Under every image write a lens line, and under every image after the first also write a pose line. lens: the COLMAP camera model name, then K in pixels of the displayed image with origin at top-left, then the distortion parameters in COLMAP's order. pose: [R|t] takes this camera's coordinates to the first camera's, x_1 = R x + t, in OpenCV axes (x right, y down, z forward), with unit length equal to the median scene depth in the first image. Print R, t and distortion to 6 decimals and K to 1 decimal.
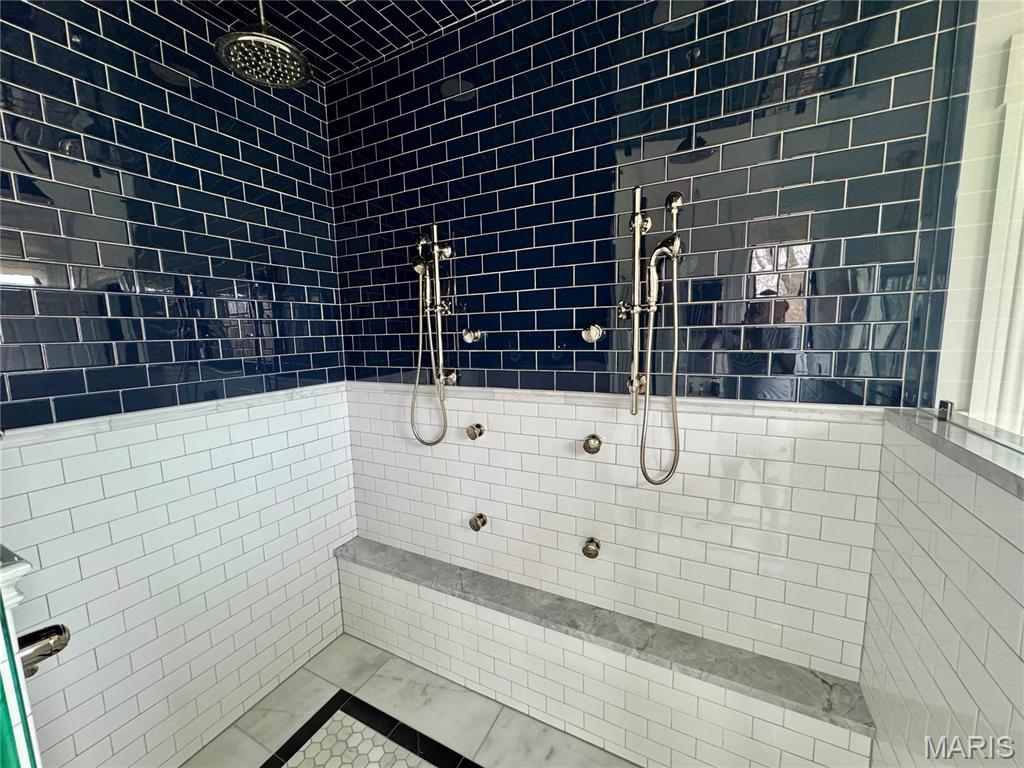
lens RADIAL K [[405.6, 0, 513.4], [0, 405.6, 382.0], [0, 0, 1]] dist [0.002524, -0.000458]
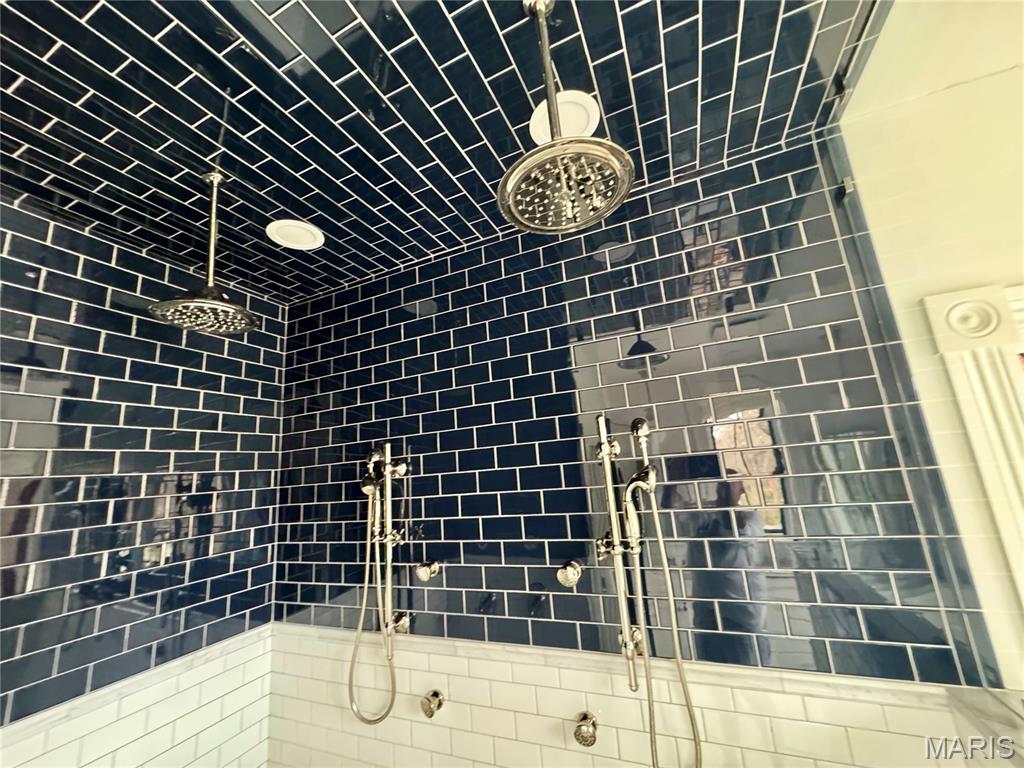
lens RADIAL K [[405.6, 0, 511.0], [0, 405.6, 385.1], [0, 0, 1]] dist [0.002524, -0.000458]
pose [[0.996202, -0.038401, 0.078150, 0.018222], [0.062297, 0.941376, -0.331557, -0.183708], [-0.060836, 0.335166, 0.940193, 0.067551]]
